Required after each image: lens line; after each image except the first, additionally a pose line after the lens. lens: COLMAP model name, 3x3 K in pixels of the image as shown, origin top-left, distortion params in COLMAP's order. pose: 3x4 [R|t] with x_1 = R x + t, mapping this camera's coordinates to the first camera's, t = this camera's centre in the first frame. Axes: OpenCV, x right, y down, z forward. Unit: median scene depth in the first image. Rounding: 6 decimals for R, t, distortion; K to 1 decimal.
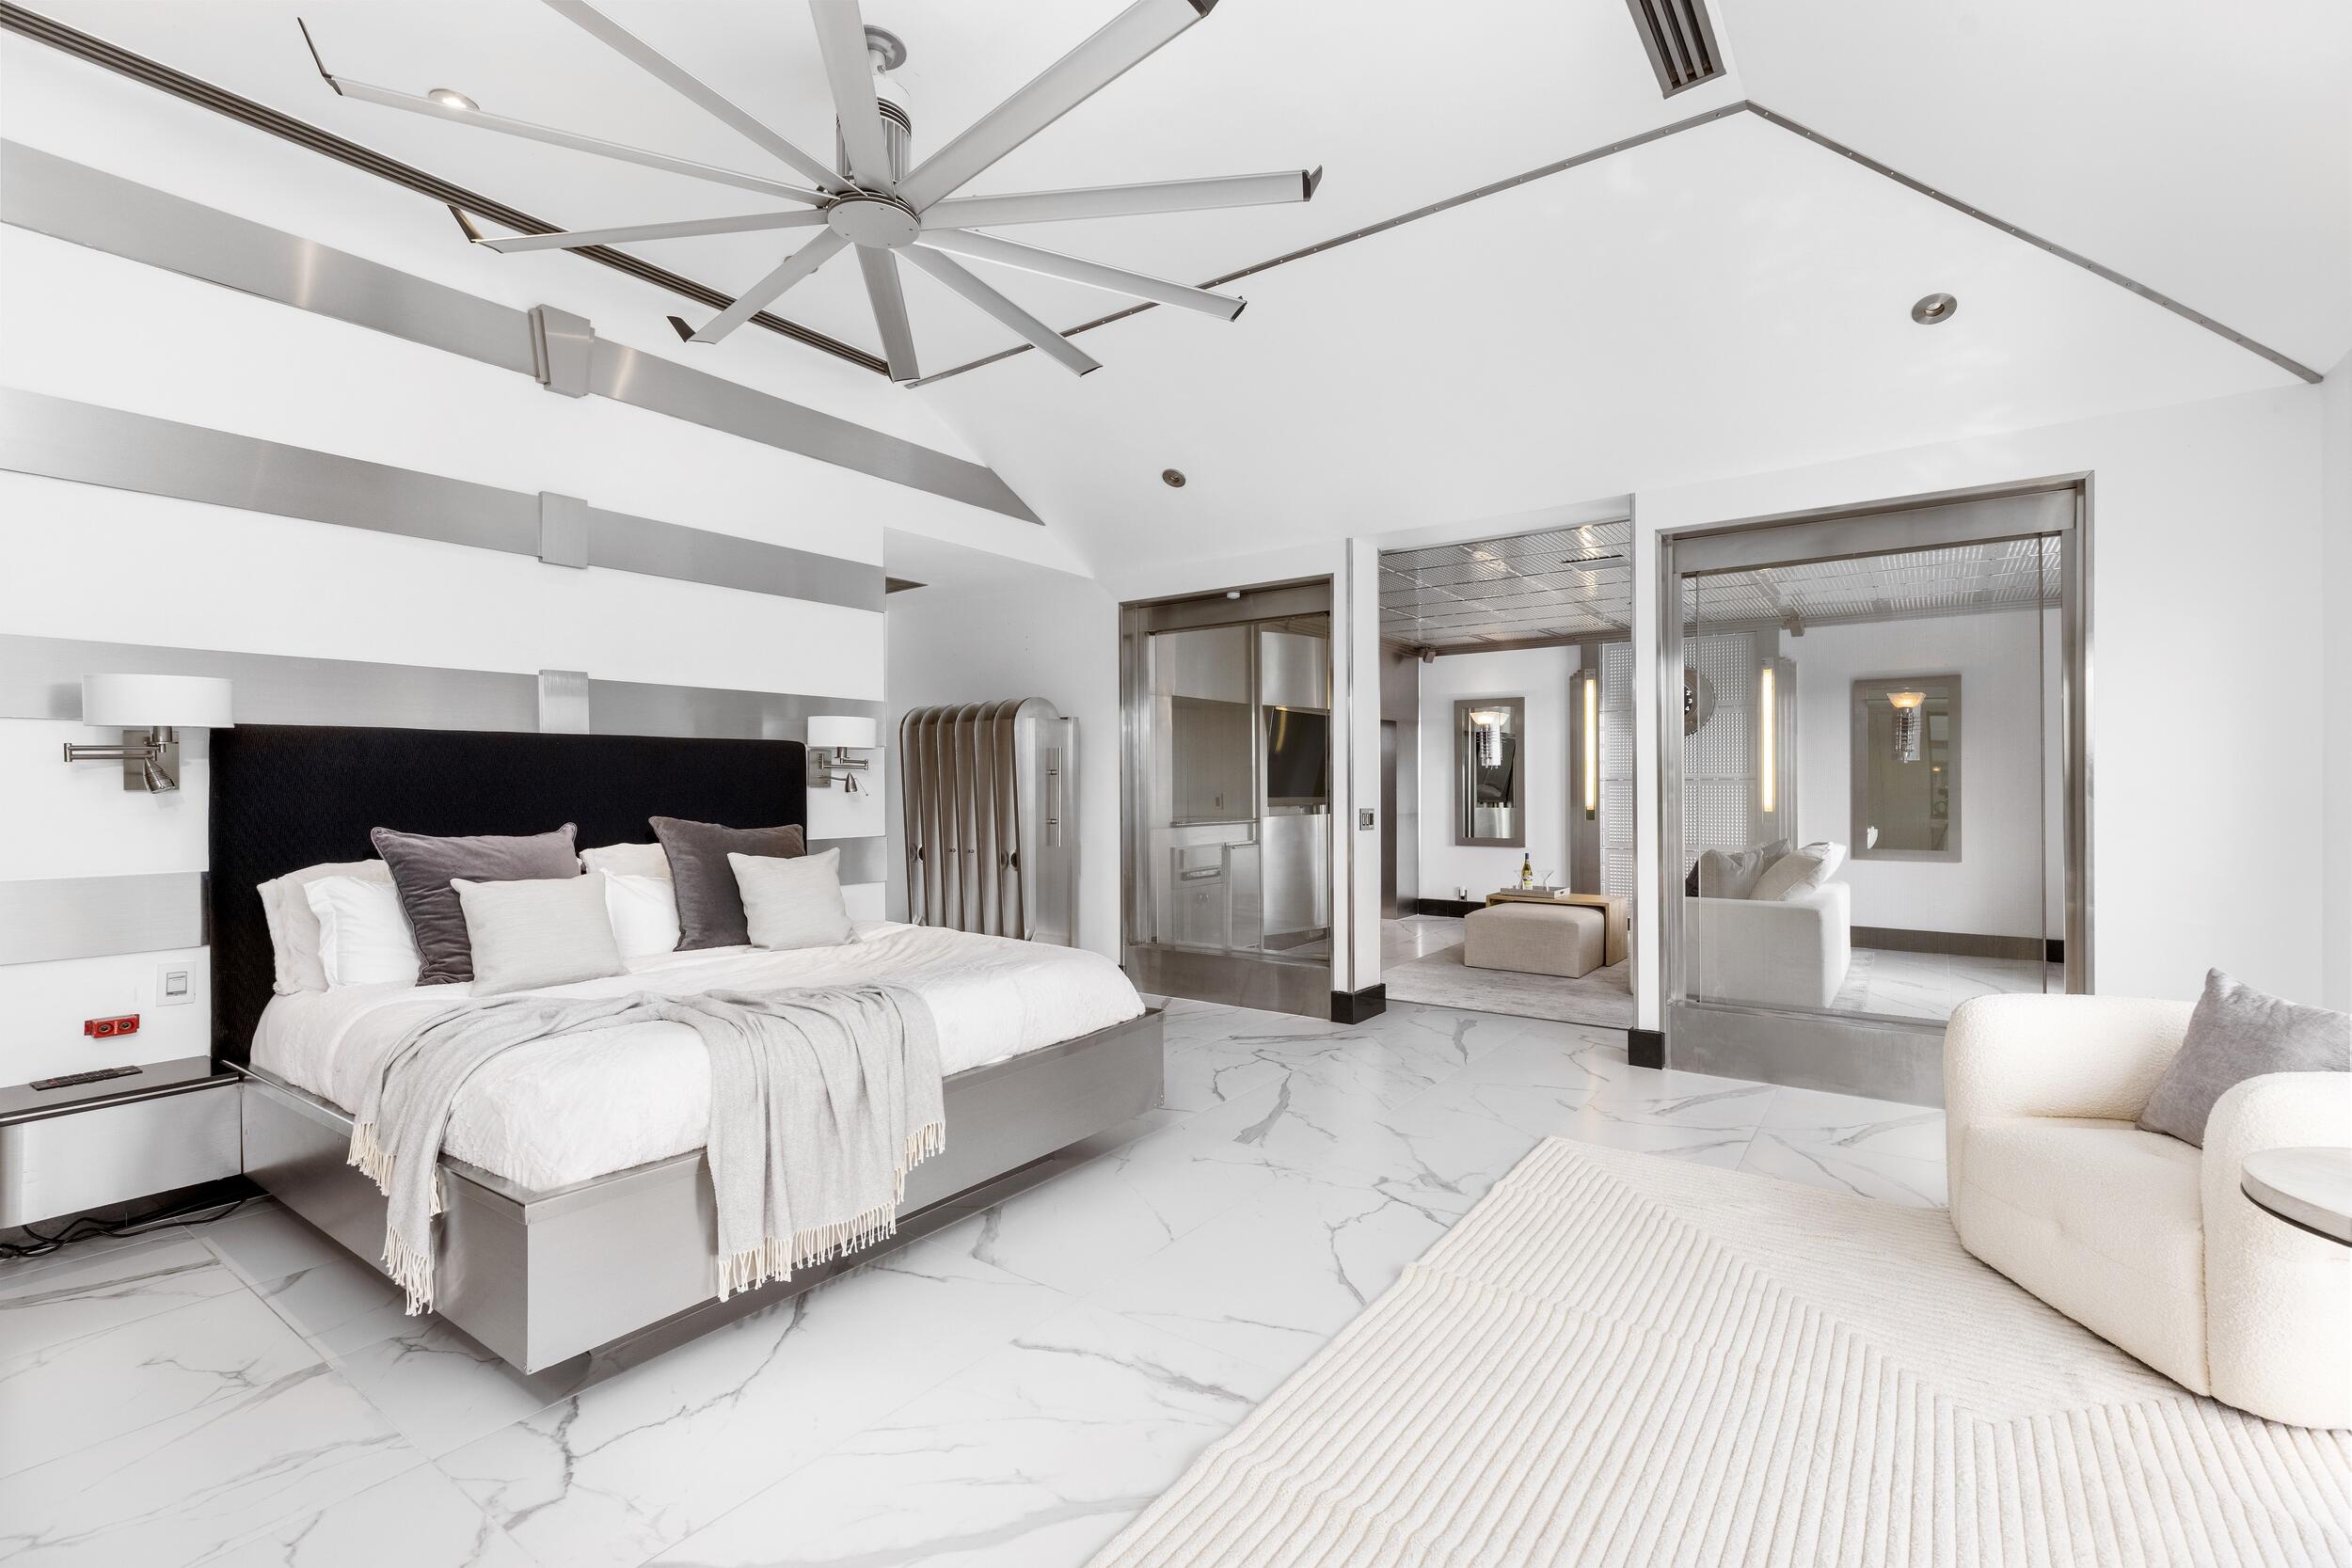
lens RADIAL K [[1072.0, 0, 1180.8], [0, 1072.0, 787.8], [0, 0, 1]] dist [0.003789, 0.000870]
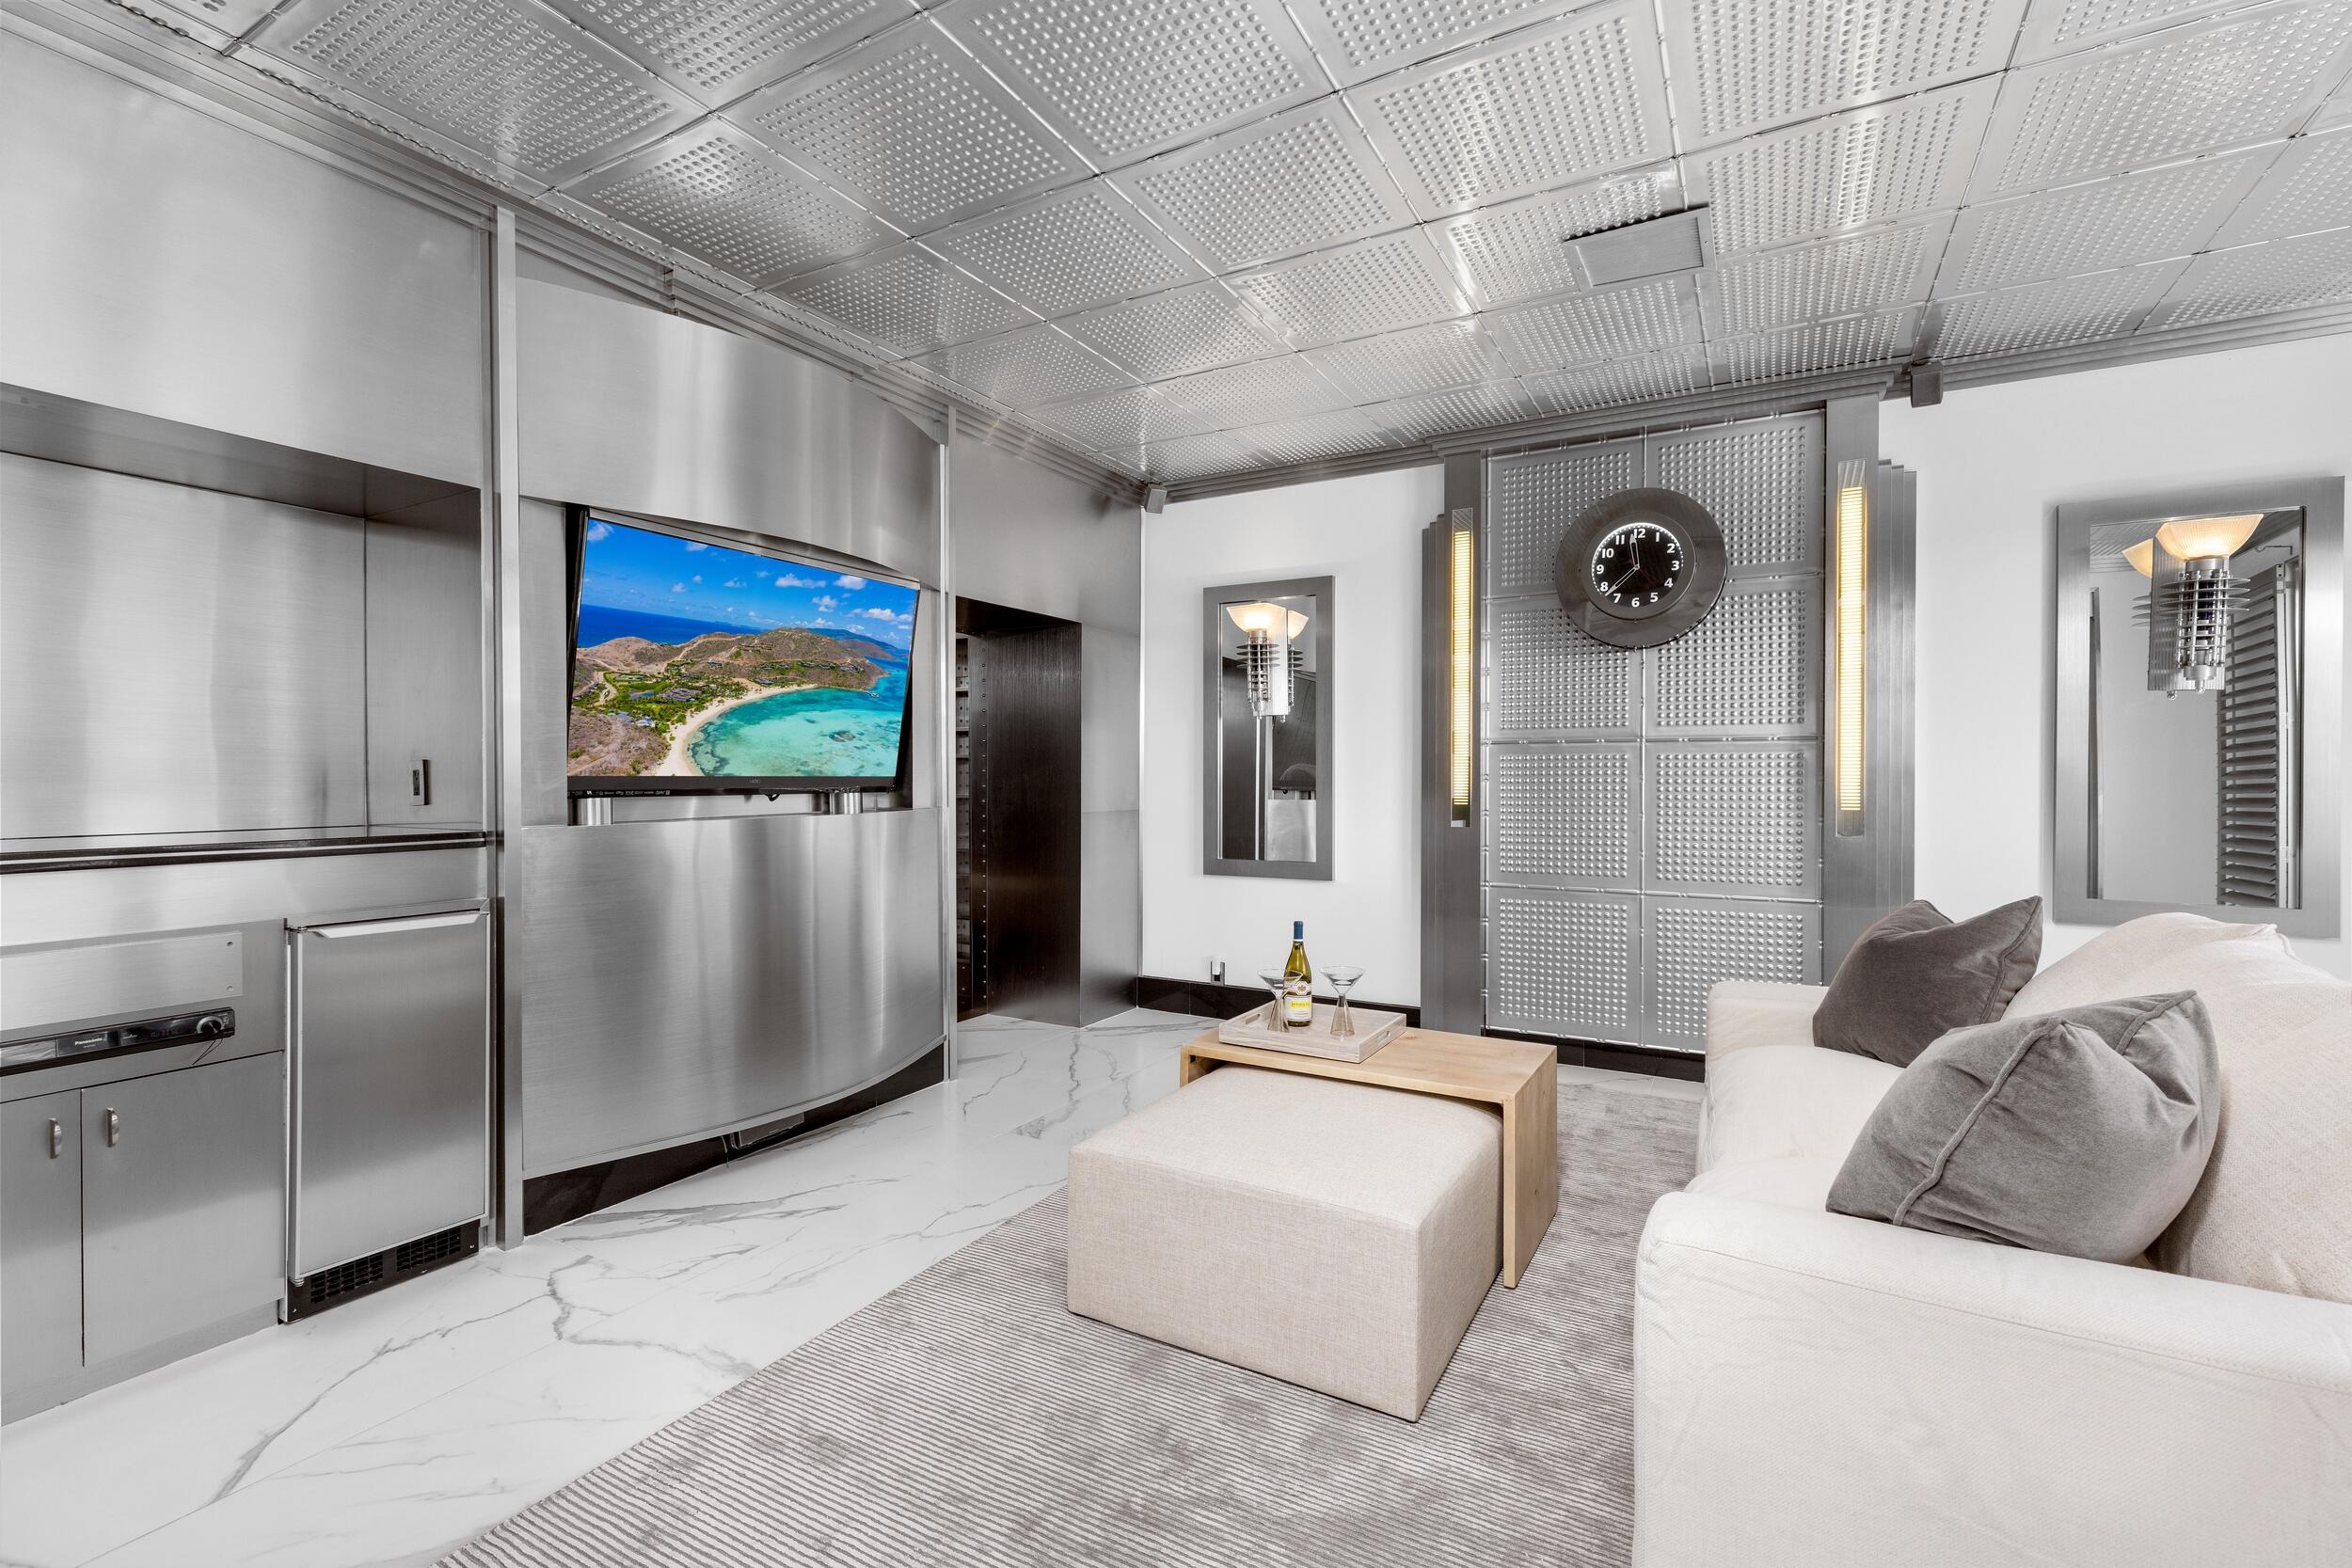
lens RADIAL K [[1072.0, 0, 1181.7], [0, 1072.0, 774.3], [0, 0, 1]] dist [0.003789, 0.000870]
pose [[0.994399, 0.004475, 0.105593, 0.197511], [-0.004242, 0.999988, -0.002432, 0.007610], [-0.105603, 0.001971, 0.994406, 0.513387]]
